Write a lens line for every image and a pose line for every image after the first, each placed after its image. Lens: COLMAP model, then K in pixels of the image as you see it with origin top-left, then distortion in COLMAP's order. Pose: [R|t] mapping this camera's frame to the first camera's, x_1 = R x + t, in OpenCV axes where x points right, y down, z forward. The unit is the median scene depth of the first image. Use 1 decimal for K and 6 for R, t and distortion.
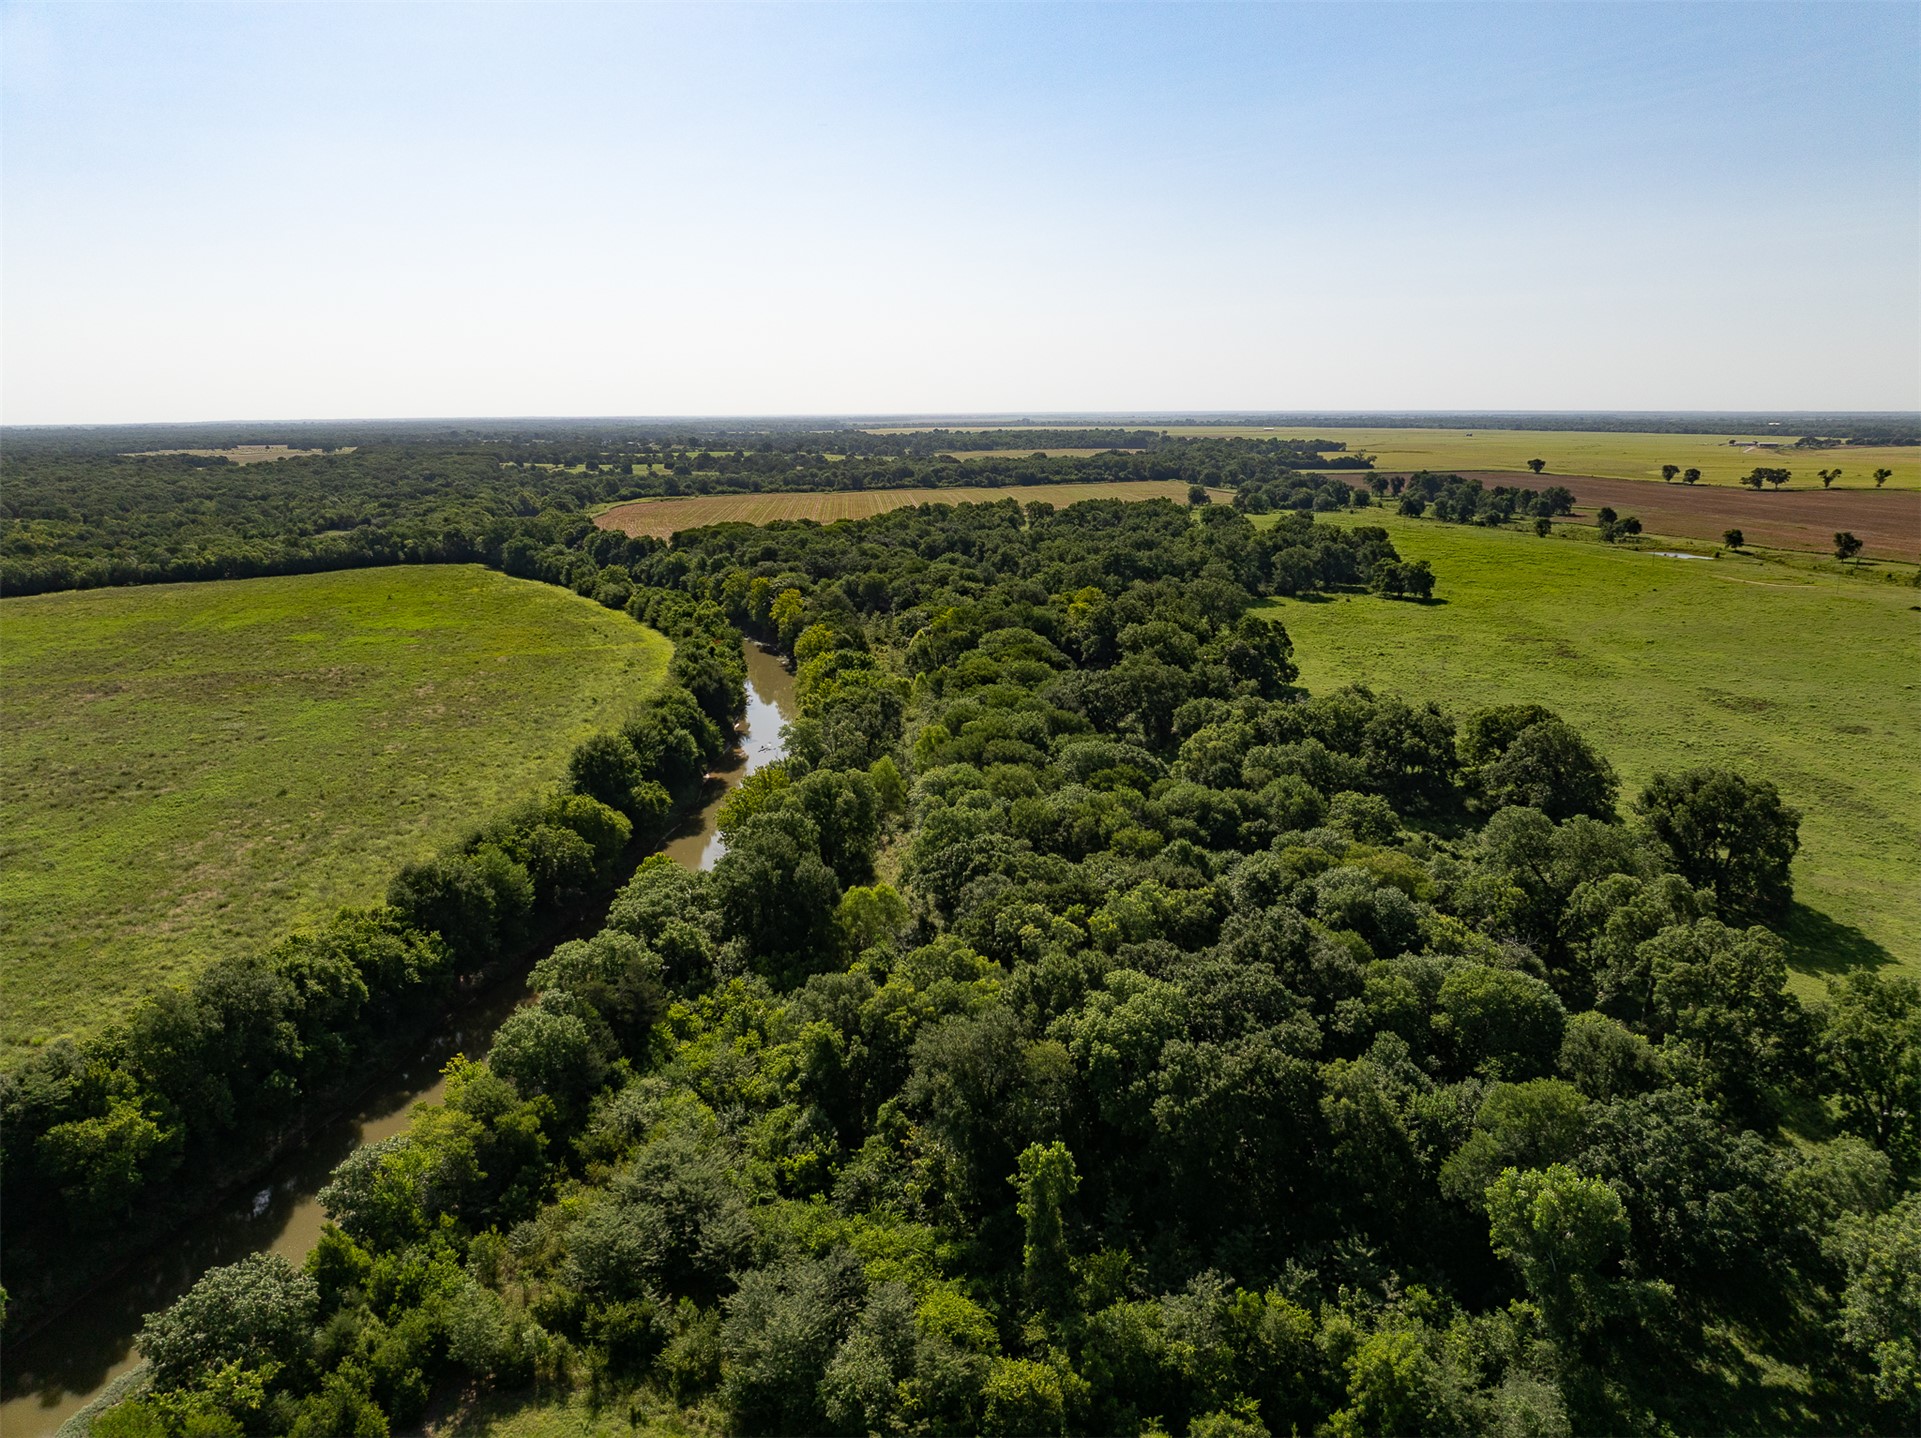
lens RADIAL K [[1345.4, 0, 970.8], [0, 1345.4, 708.3], [0, 0, 1]] dist [-0.034803, -0.003702]
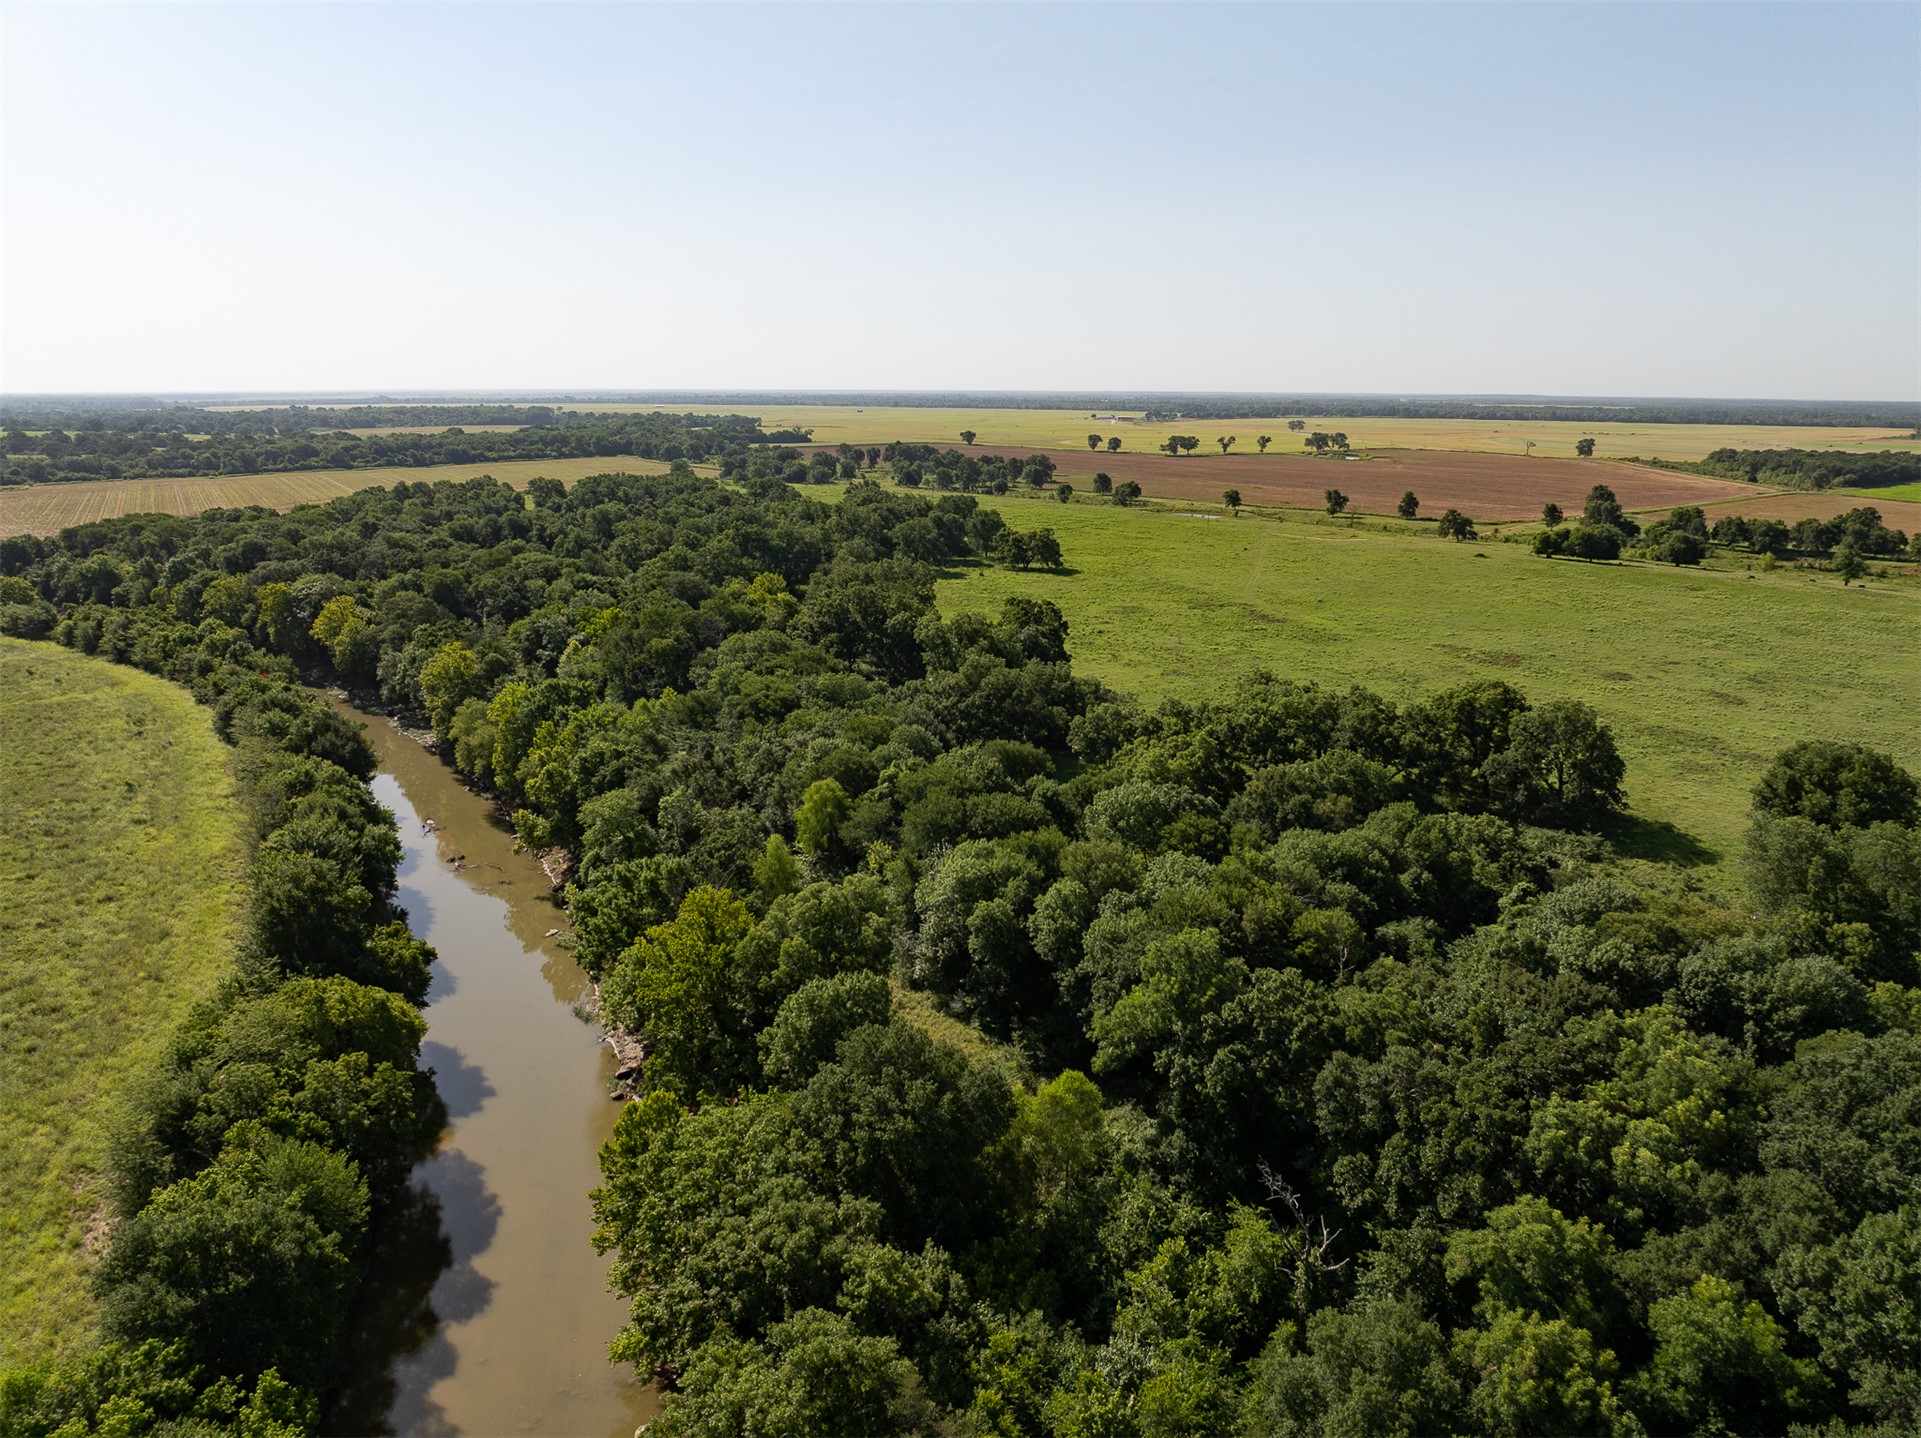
lens RADIAL K [[1349.4, 0, 968.1], [0, 1349.4, 693.7], [0, 0, 1]] dist [-0.044368, 0.017931]
pose [[0.899089, -0.085852, 0.429264, -0.054219], [0.084130, 0.996189, 0.023026, -0.008760], [-0.429605, 0.015411, 0.902885, 0.071245]]
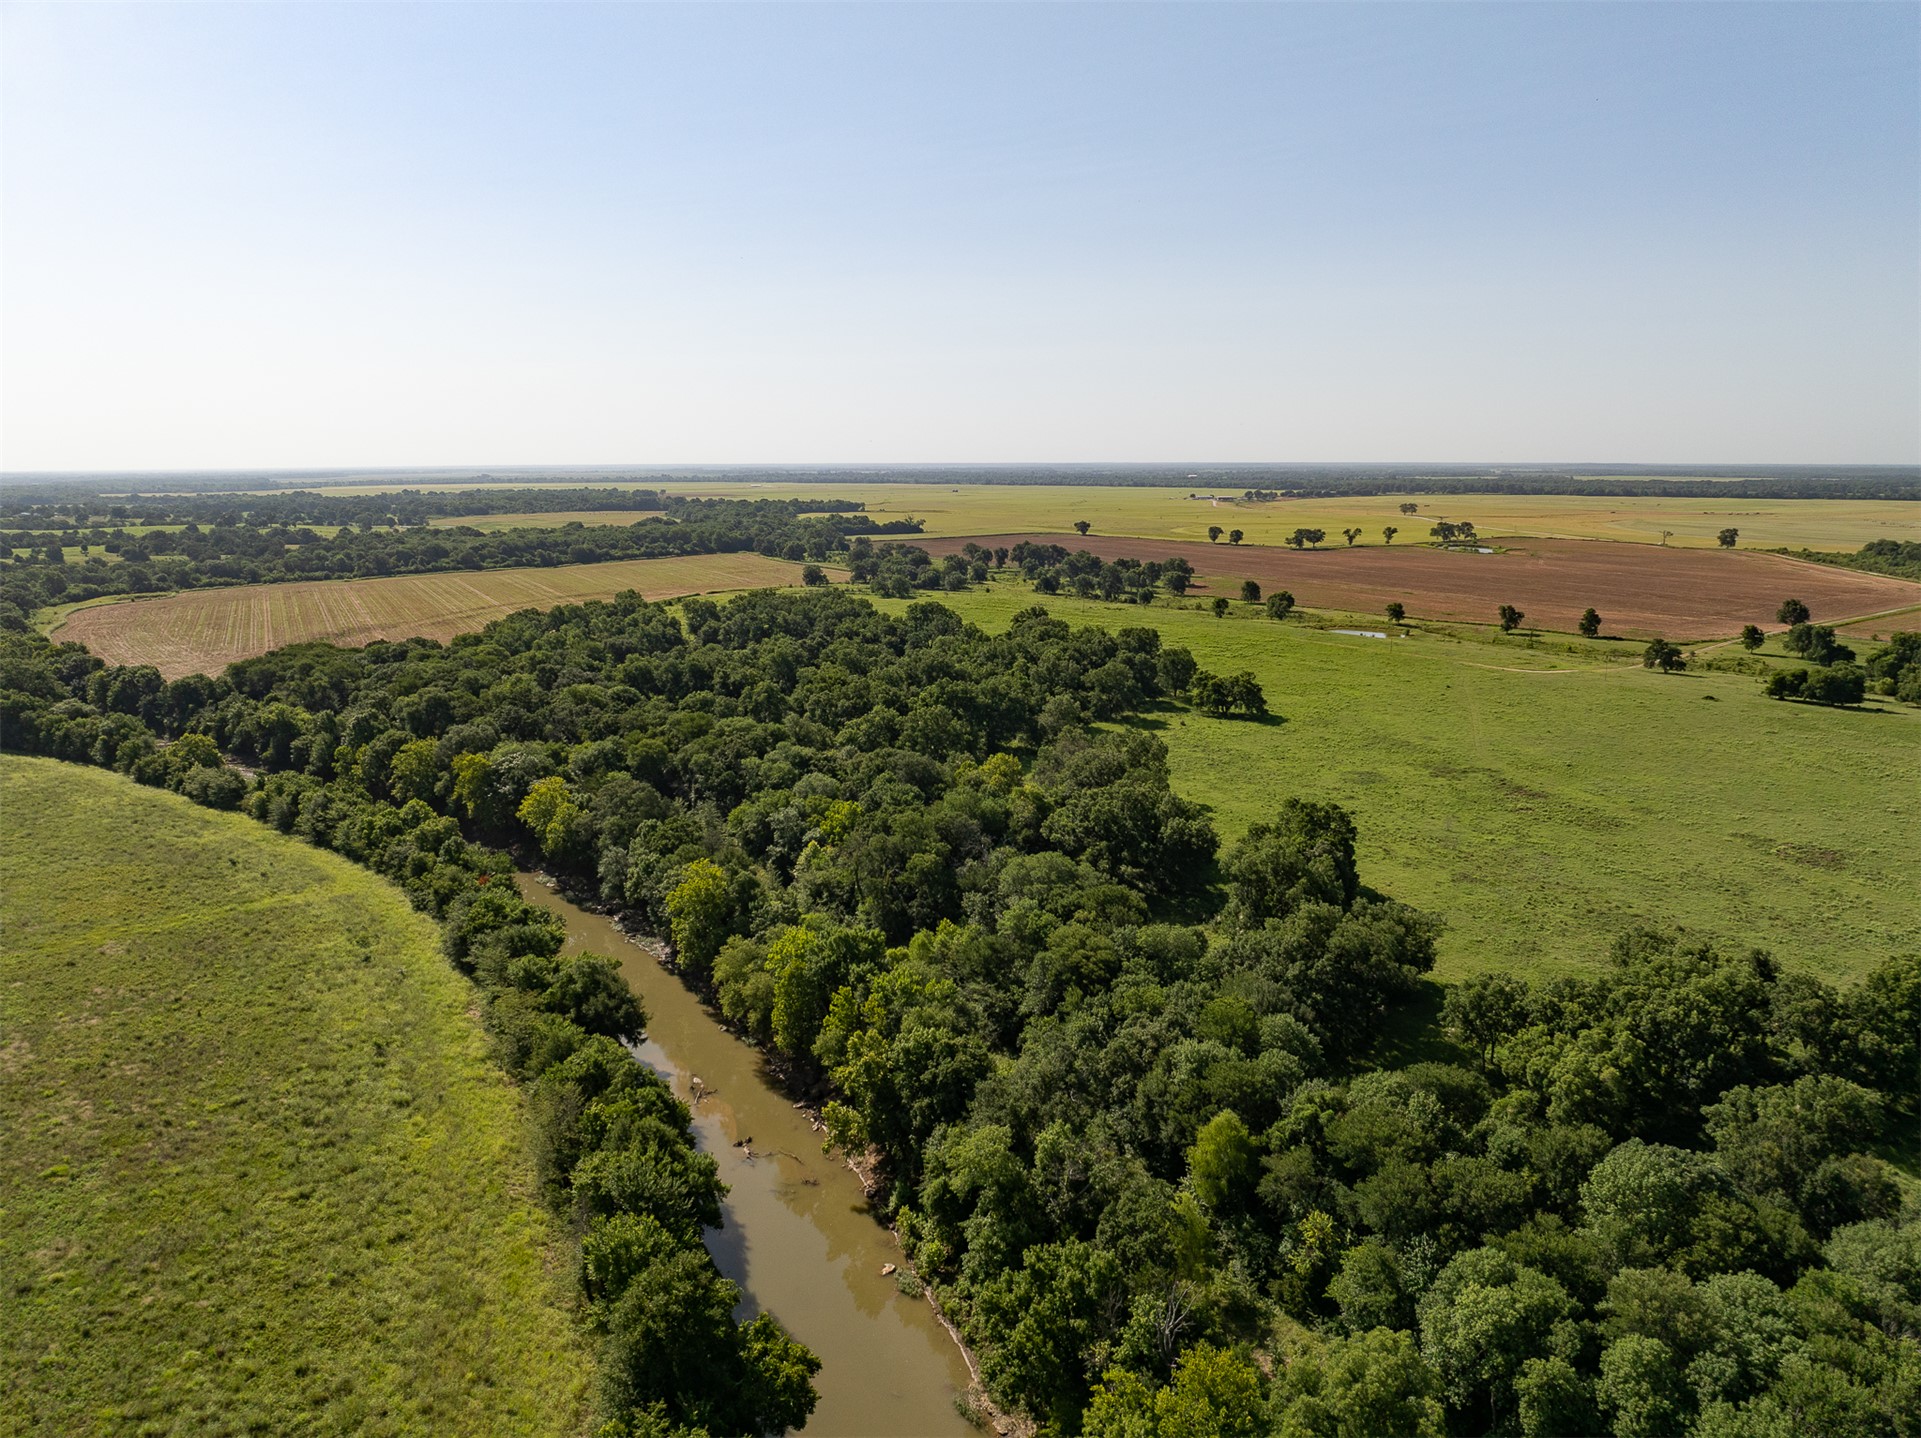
lens RADIAL K [[1345.4, 0, 970.8], [0, 1345.4, 708.3], [0, 0, 1]] dist [-0.034803, -0.003702]
pose [[0.922625, -0.066240, 0.379968, -0.072967], [0.080409, 0.996530, -0.021522, -0.034375], [-0.377223, 0.050410, 0.924749, 0.102558]]
